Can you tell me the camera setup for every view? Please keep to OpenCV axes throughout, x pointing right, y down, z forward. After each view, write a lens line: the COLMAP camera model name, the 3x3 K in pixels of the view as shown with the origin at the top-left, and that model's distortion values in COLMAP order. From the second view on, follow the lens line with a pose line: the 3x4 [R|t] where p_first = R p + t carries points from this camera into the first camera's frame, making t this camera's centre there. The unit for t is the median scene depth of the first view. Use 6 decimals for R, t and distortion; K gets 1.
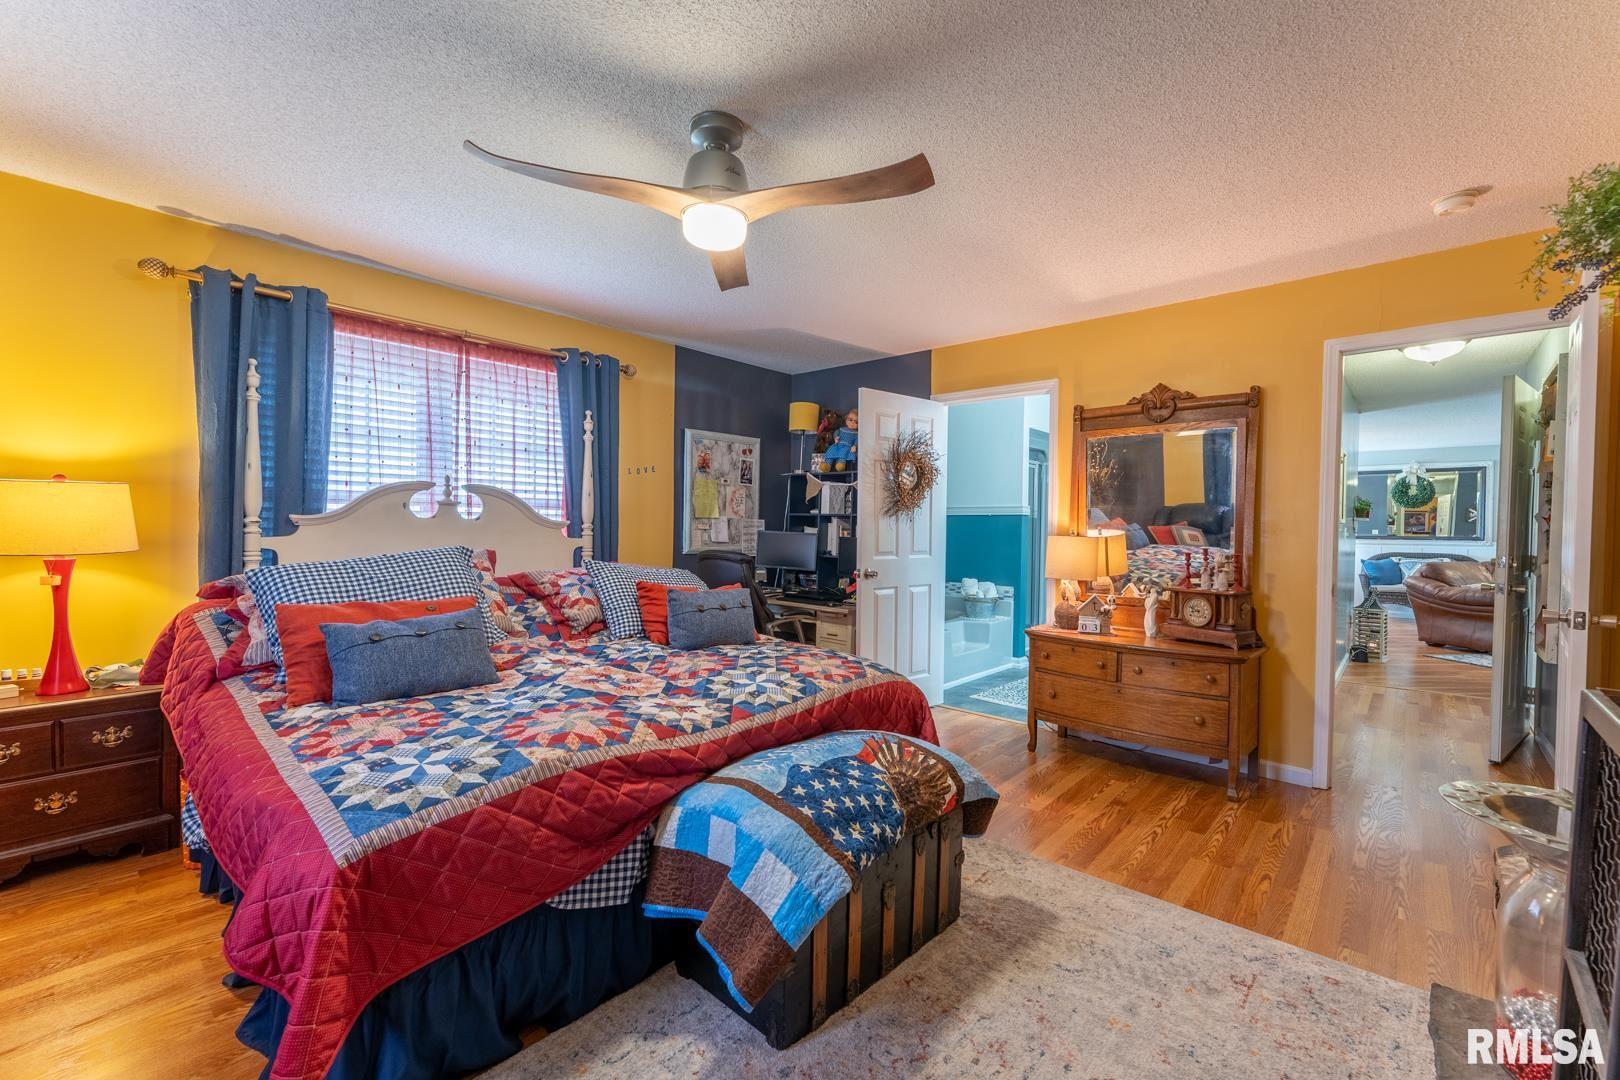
lens RADIAL K [[657.9, 0, 823.6], [0, 657.9, 538.5], [0, 0, 1]] dist [0.003916, -0.000012]
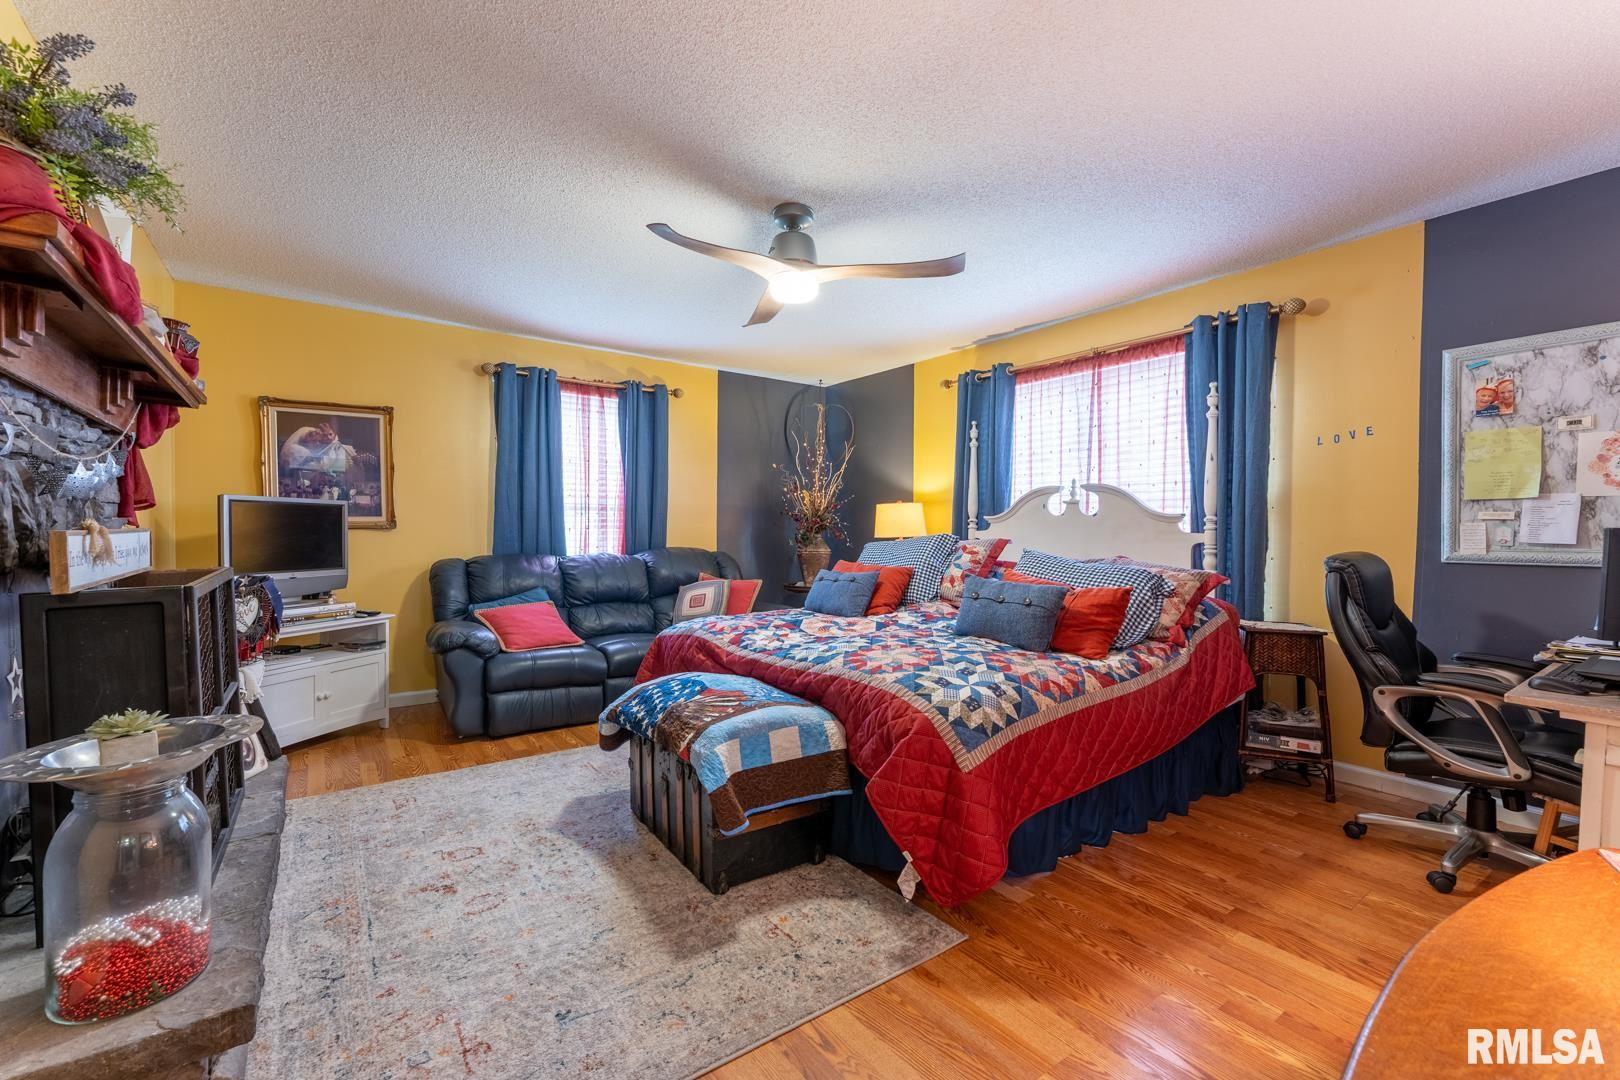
lens RADIAL K [[657.9, 0, 809.6], [0, 657.9, 541.4], [0, 0, 1]] dist [0.003916, -0.000012]
pose [[-0.197281, 0.001458, -0.980346, 0.648313], [-0.024035, 0.999691, 0.006323, 0.019542], [0.980052, 0.024810, -0.197185, 0.746155]]
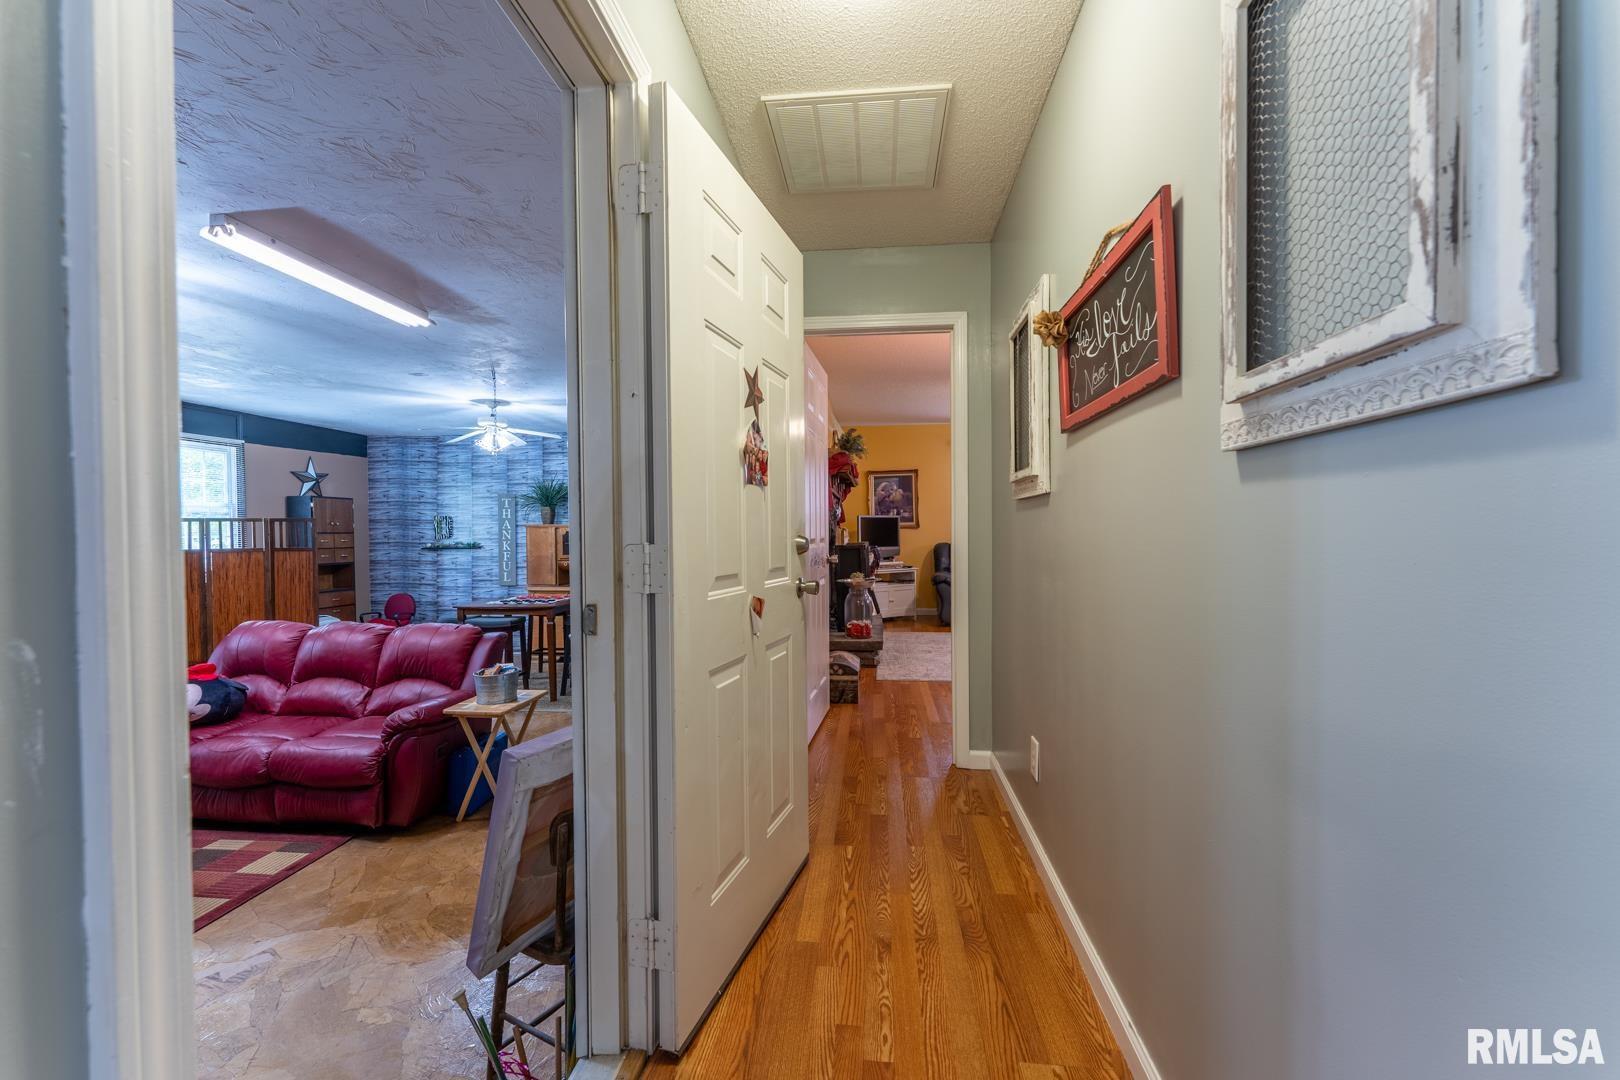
lens RADIAL K [[657.9, 0, 807.5], [0, 657.9, 545.6], [0, 0, 1]] dist [0.003916, -0.000012]
pose [[-0.812796, 0.010574, -0.582453, 1.116983], [-0.004989, 0.999672, 0.025111, 0.024687], [0.582527, 0.023316, -0.812477, 1.237081]]
